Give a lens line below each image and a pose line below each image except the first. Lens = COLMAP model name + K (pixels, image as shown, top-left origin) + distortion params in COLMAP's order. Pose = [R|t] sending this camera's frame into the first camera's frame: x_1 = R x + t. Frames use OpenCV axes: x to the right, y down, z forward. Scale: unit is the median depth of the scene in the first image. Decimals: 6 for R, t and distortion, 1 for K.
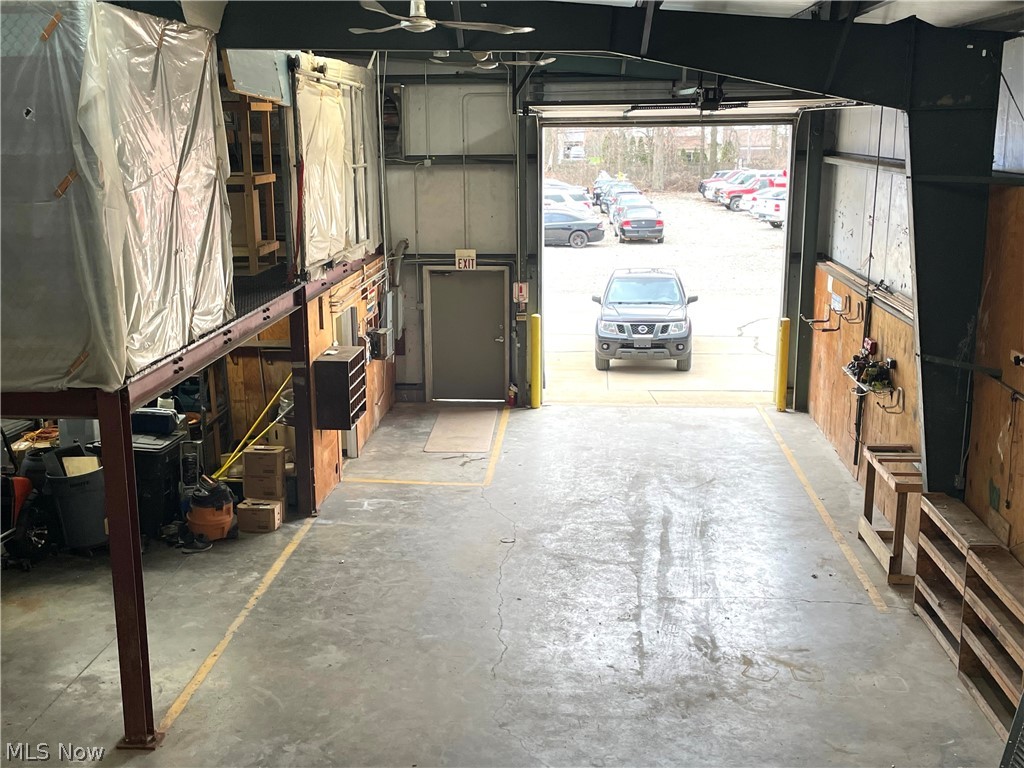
lens RADIAL K [[1125.9, 0, 512.0], [0, 1125.9, 384.0], [0, 0, 1]] dist [0.011254, -0.003012]
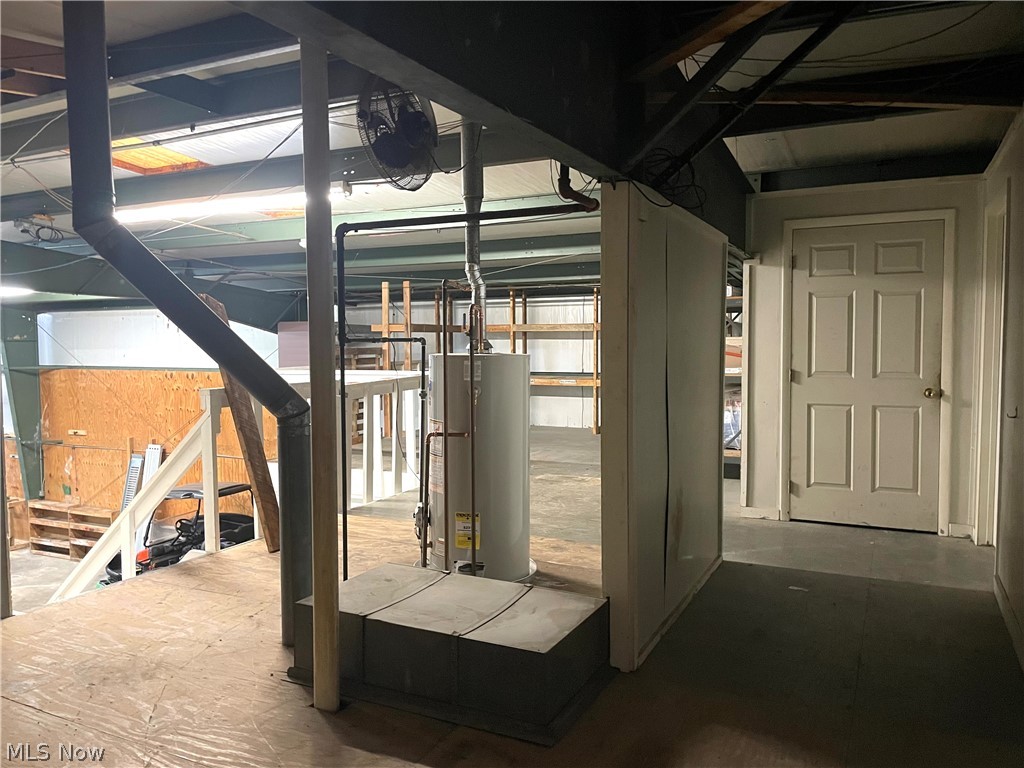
lens RADIAL K [[781.6, 0, 513.6], [0, 781.6, 379.2], [0, 0, 1]] dist [0.092130, -0.118387]
pose [[0.369397, -0.045589, 0.928153, -0.661764], [0.214198, 0.976078, -0.037306, 0.107944], [-0.904248, 0.212589, 0.370325, -0.482352]]
